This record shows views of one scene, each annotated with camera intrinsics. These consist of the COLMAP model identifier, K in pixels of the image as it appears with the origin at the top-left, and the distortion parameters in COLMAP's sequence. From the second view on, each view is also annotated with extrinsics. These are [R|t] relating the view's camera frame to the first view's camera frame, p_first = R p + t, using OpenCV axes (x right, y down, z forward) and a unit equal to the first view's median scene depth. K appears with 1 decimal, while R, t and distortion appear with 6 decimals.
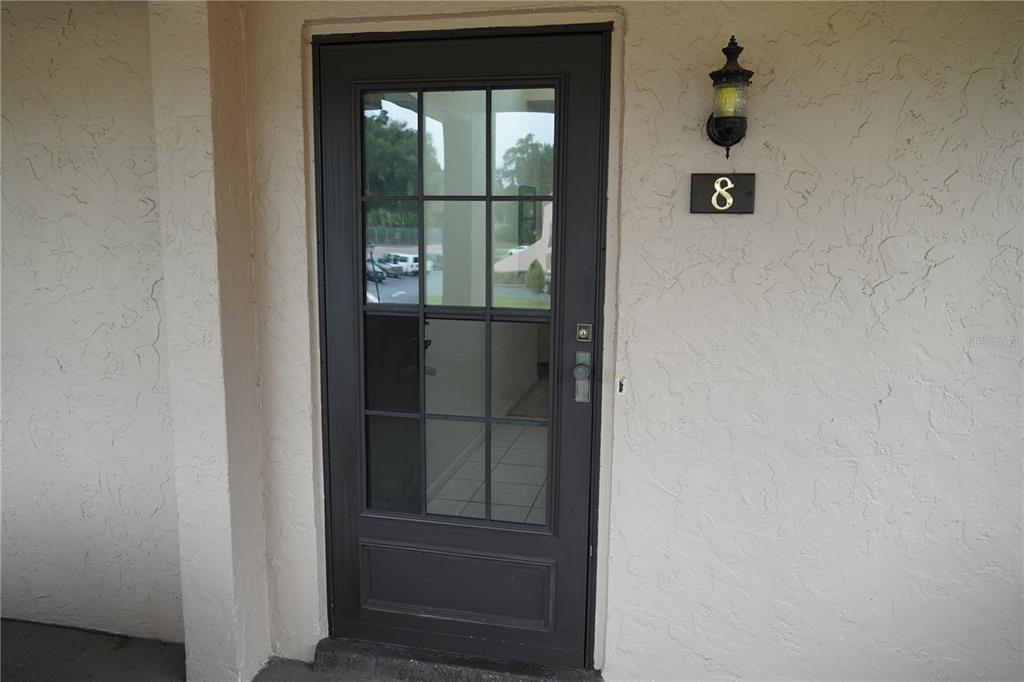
lens RADIAL K [[753.9, 0, 512.0], [0, 753.9, 341.0], [0, 0, 1]] dist [-0.060868, 0.055234]
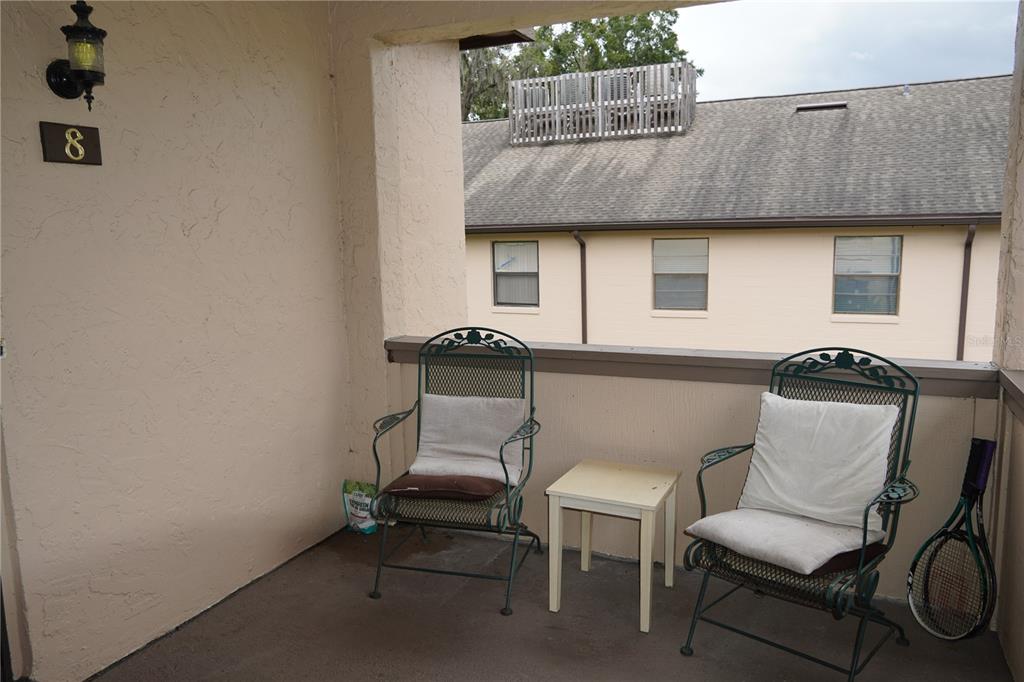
lens RADIAL K [[753.9, 0, 512.0], [0, 753.9, 341.0], [0, 0, 1]] dist [-0.060868, 0.055234]
pose [[0.196176, -0.155868, 0.968101, -0.648040], [0.168566, 0.977949, 0.123296, 0.047653], [-0.965971, 0.139001, 0.218125, 0.221668]]
